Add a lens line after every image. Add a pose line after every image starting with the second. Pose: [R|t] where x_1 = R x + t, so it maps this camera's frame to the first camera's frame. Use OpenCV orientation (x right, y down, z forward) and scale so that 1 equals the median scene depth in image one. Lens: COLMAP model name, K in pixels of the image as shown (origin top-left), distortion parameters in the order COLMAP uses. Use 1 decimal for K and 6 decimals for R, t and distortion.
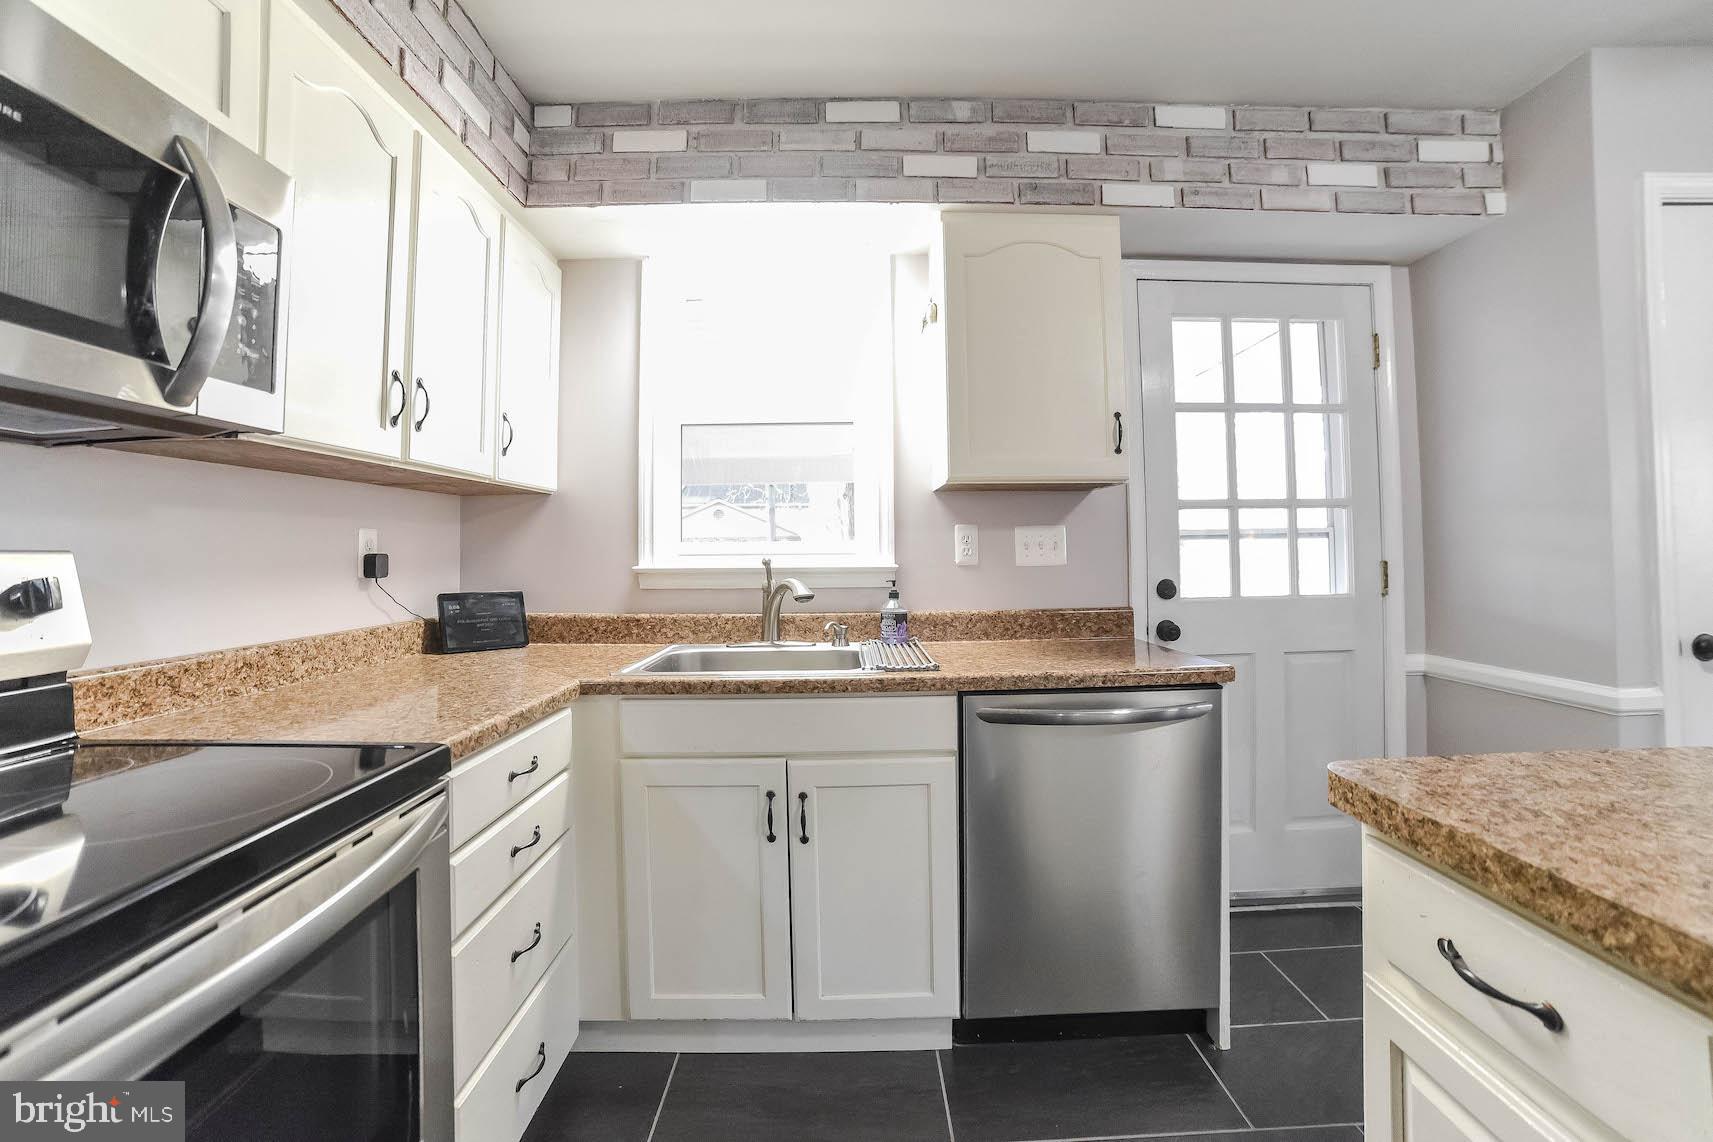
lens RADIAL K [[705.6, 0, 856.6], [0, 705.6, 514.2], [0, 0, 1]] dist [-0.086181, 0.028431]
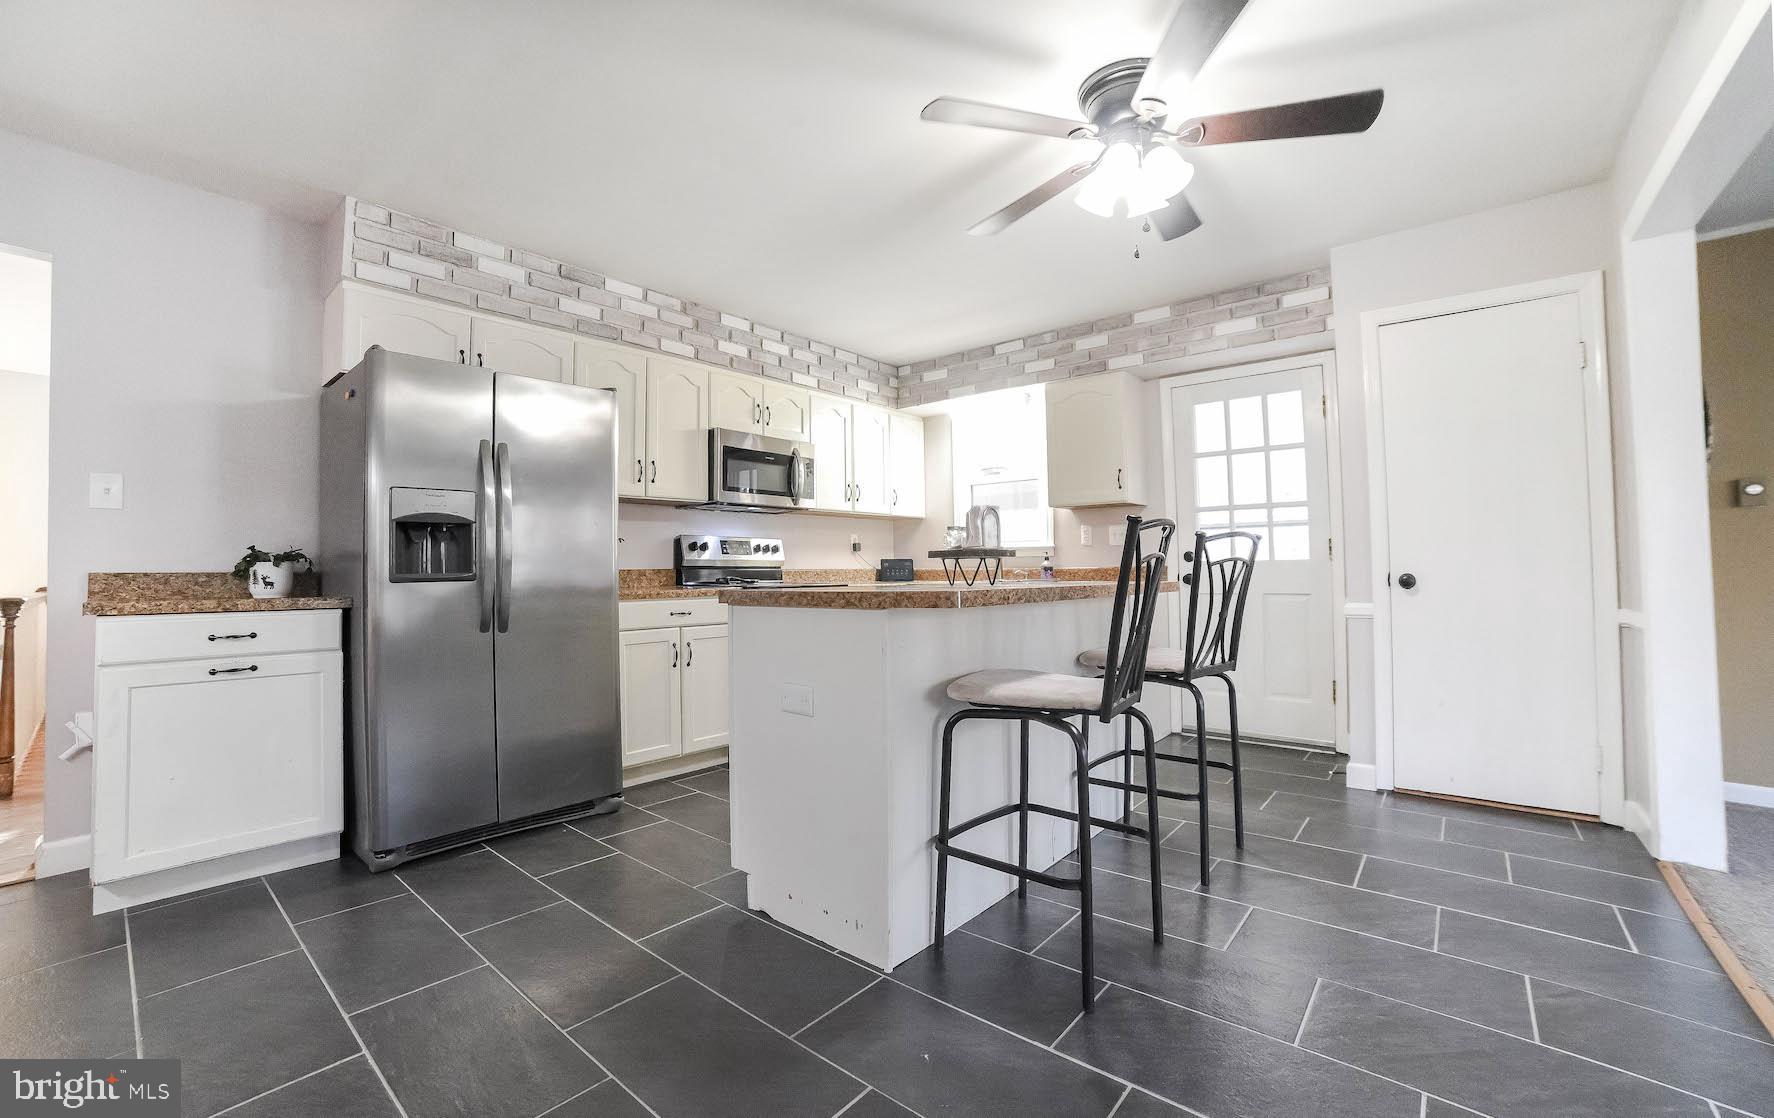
lens RADIAL K [[720.6, 0, 901.6], [0, 720.6, 525.2], [0, 0, 1]] dist [-0.032006, 0.000081]
pose [[0.765374, -0.036458, -0.642552, 1.259833], [0.034357, 0.999285, -0.015775, 0.035438], [0.642668, -0.010003, 0.766080, -1.082892]]
